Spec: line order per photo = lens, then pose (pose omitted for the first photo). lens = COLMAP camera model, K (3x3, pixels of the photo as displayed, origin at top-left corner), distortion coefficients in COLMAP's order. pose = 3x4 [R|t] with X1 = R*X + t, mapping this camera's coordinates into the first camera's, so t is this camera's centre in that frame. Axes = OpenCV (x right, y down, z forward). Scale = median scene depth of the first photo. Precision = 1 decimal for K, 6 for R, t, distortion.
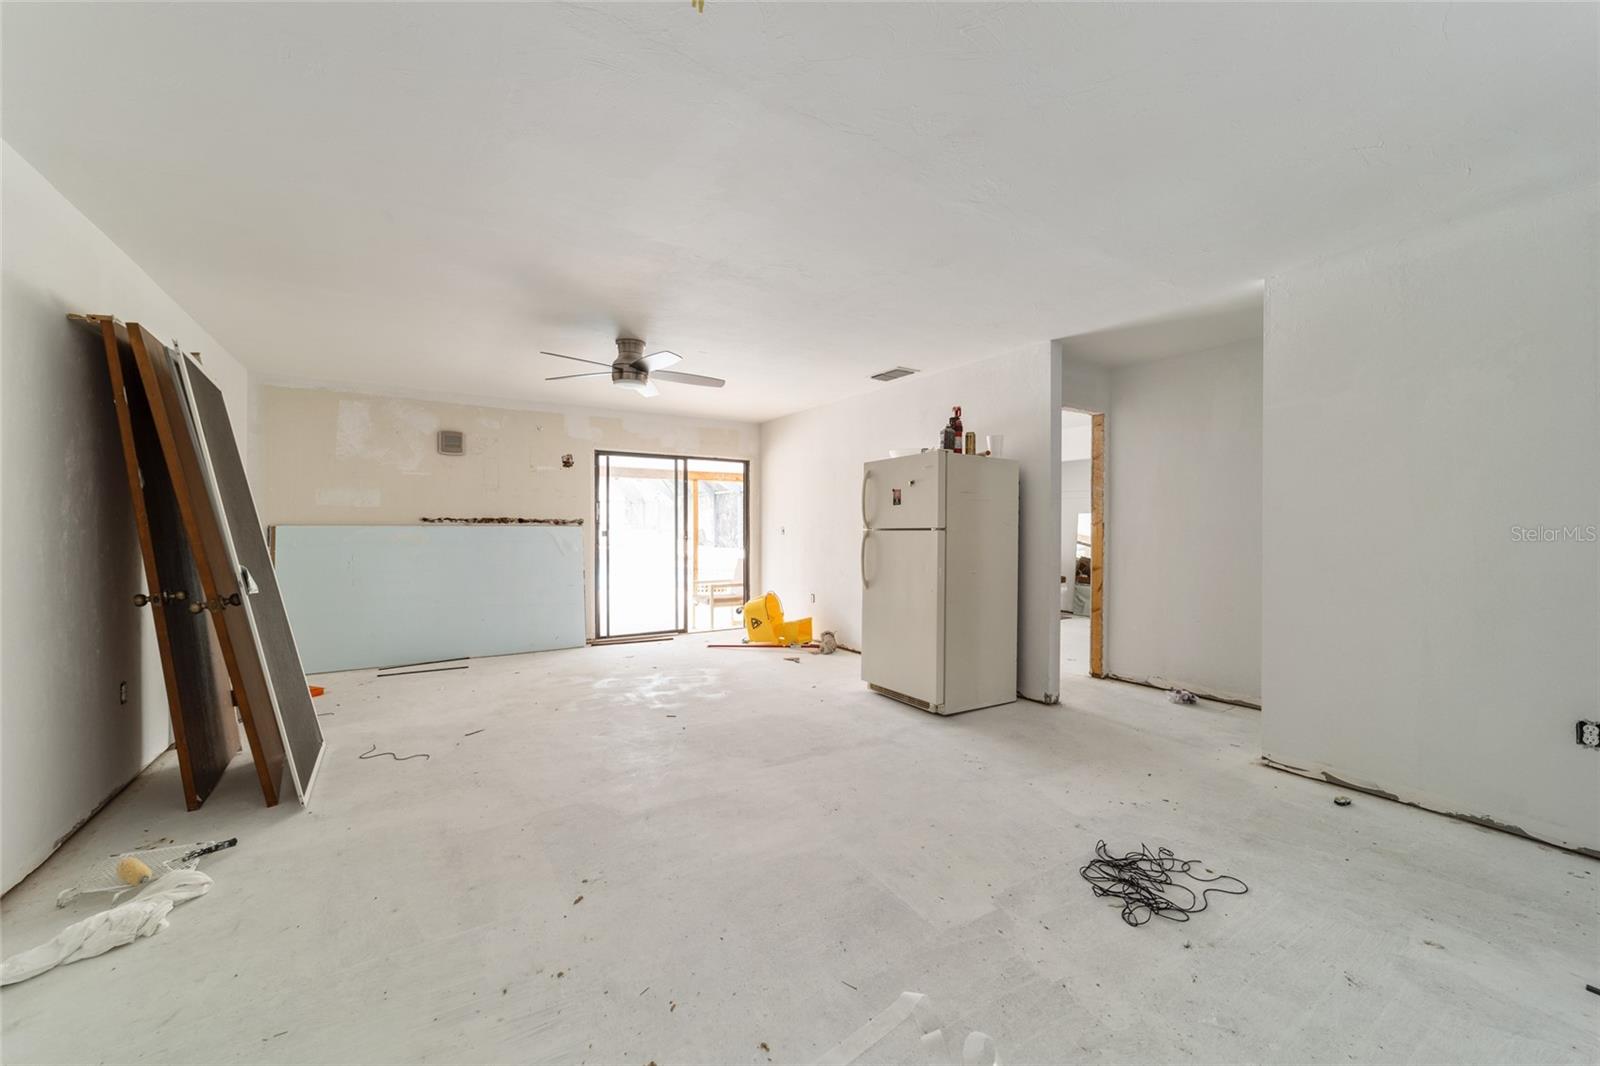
lens RADIAL K [[606.9, 0, 795.2], [0, 606.9, 530.9], [0, 0, 1]] dist [-0.002779, 0.000334]
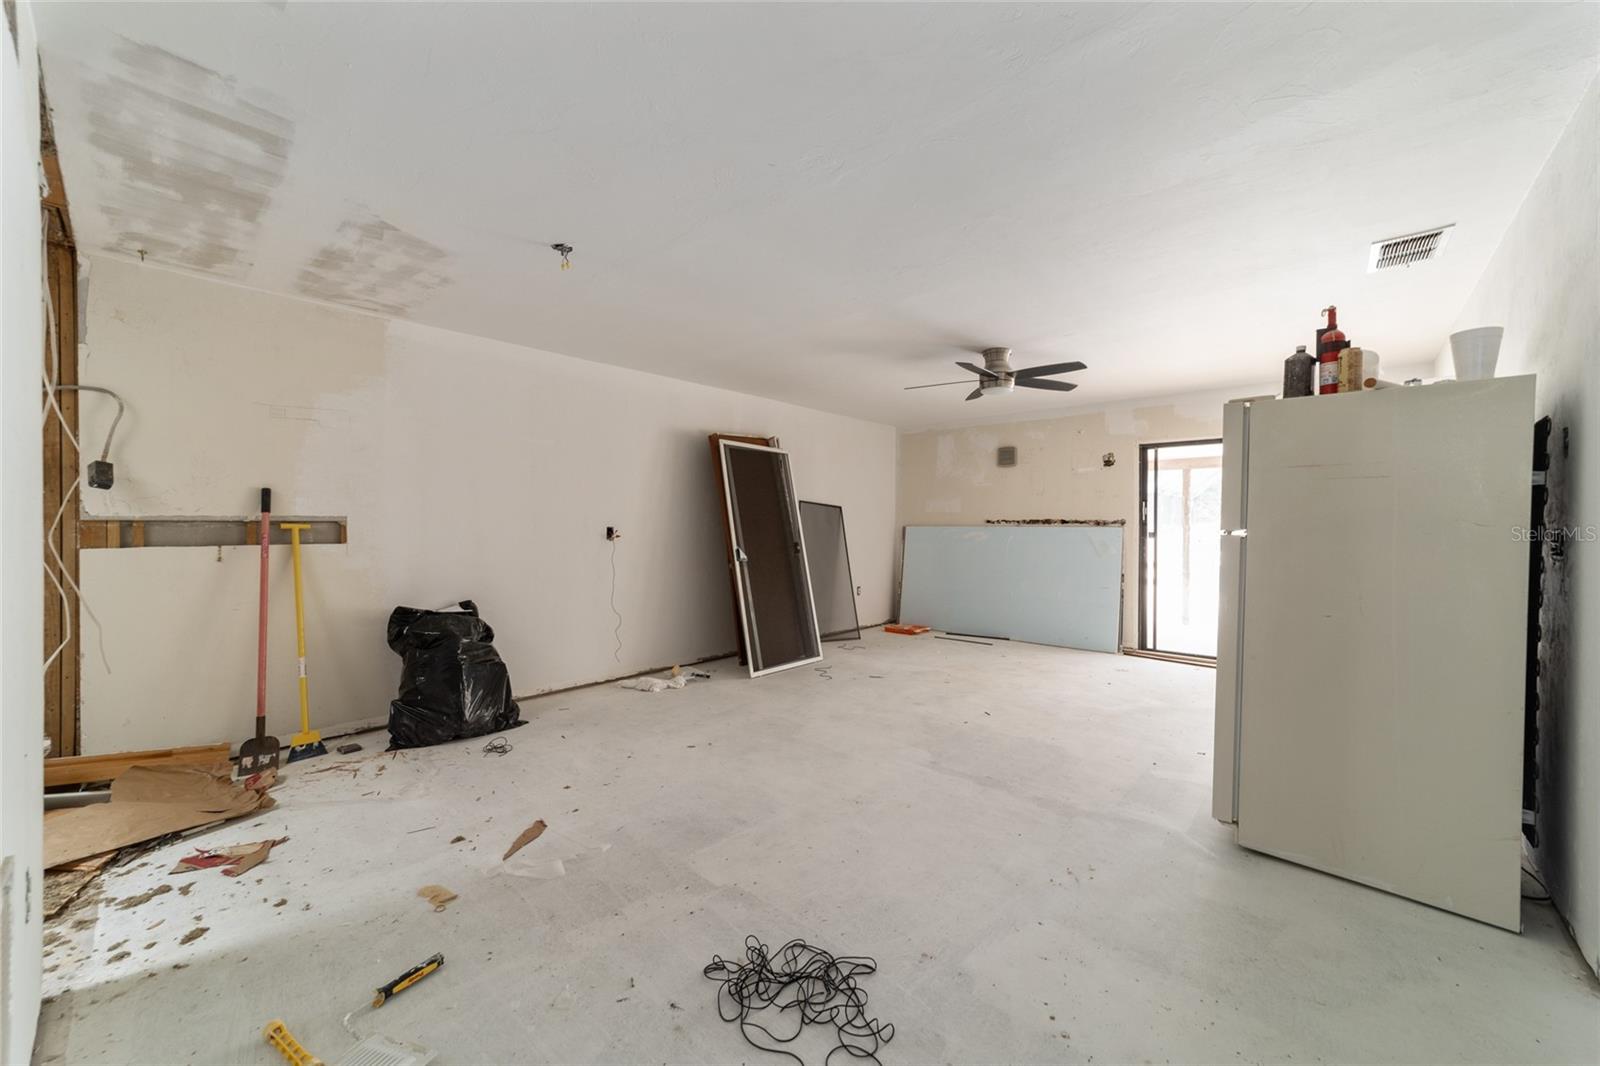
lens RADIAL K [[606.9, 0, 800.9], [0, 606.9, 534.8], [0, 0, 1]] dist [-0.002779, 0.000334]
pose [[0.271485, 0.014044, -0.962340, 0.464668], [-0.008392, 0.999890, 0.012224, -0.003174], [0.962406, 0.004757, 0.271573, 0.283193]]
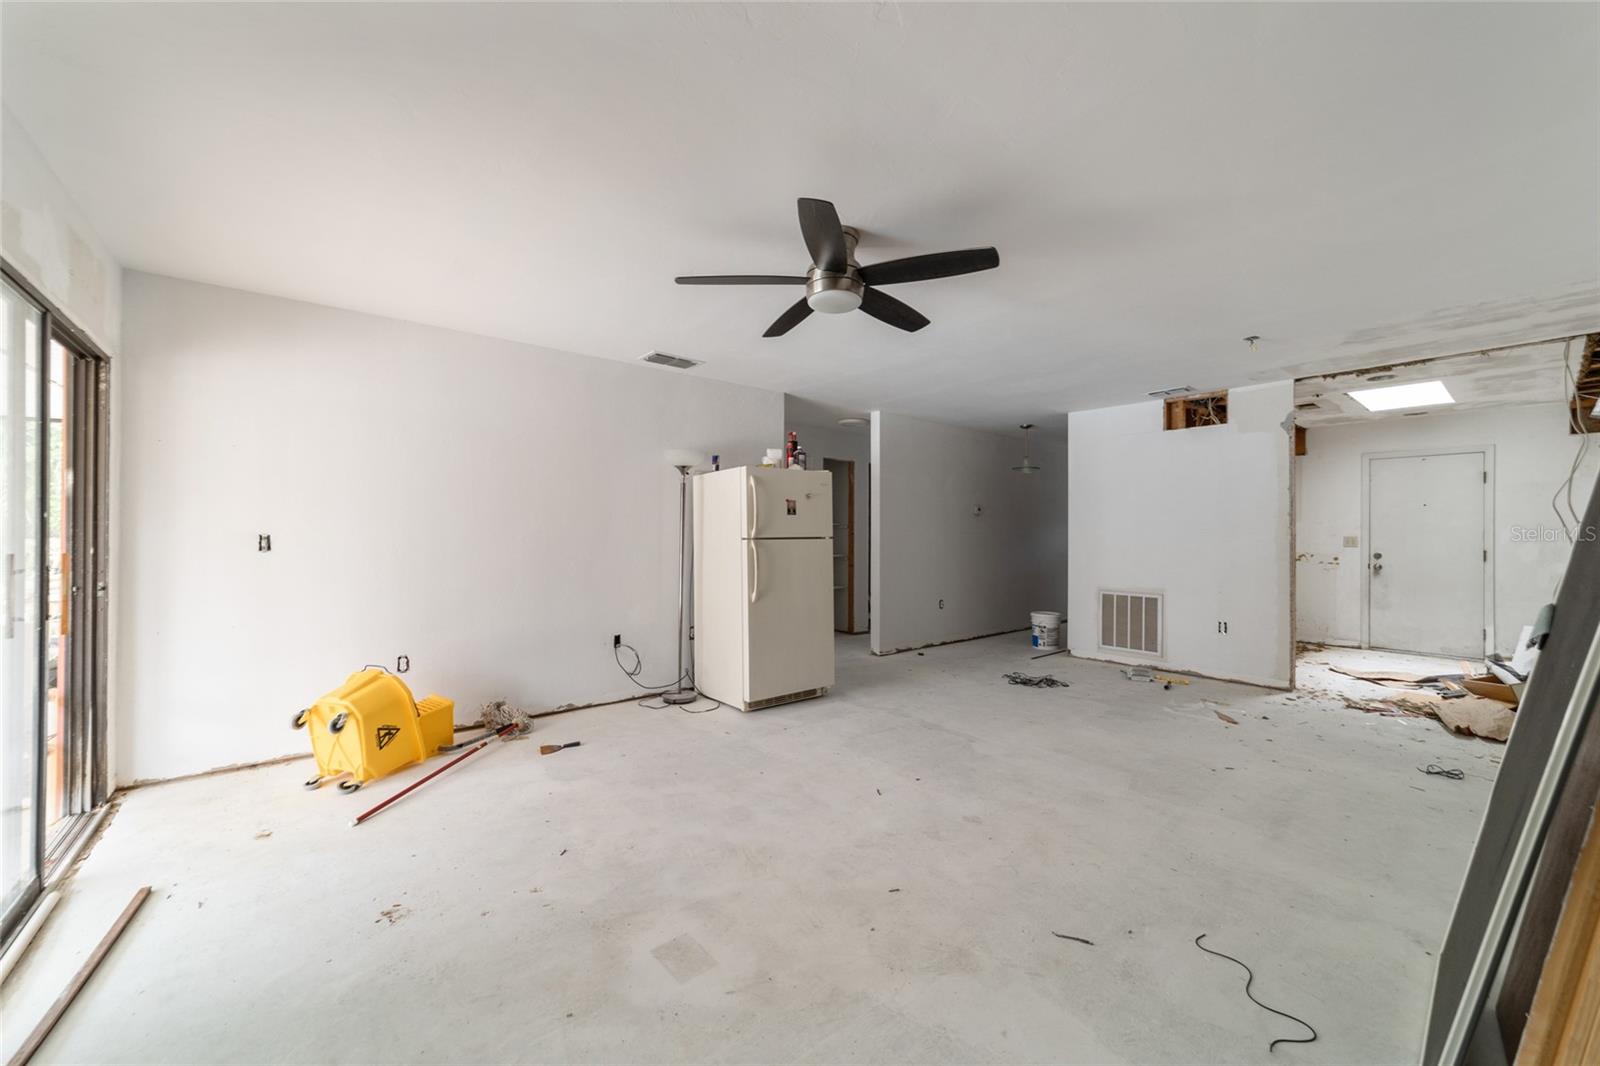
lens RADIAL K [[606.9, 0, 794.7], [0, 606.9, 532.1], [0, 0, 1]] dist [-0.002779, 0.000334]
pose [[-0.116501, 0.005903, 0.993173, -0.626114], [0.004373, 0.999976, -0.005430, -0.005195], [-0.993181, 0.003710, -0.116524, 0.800370]]
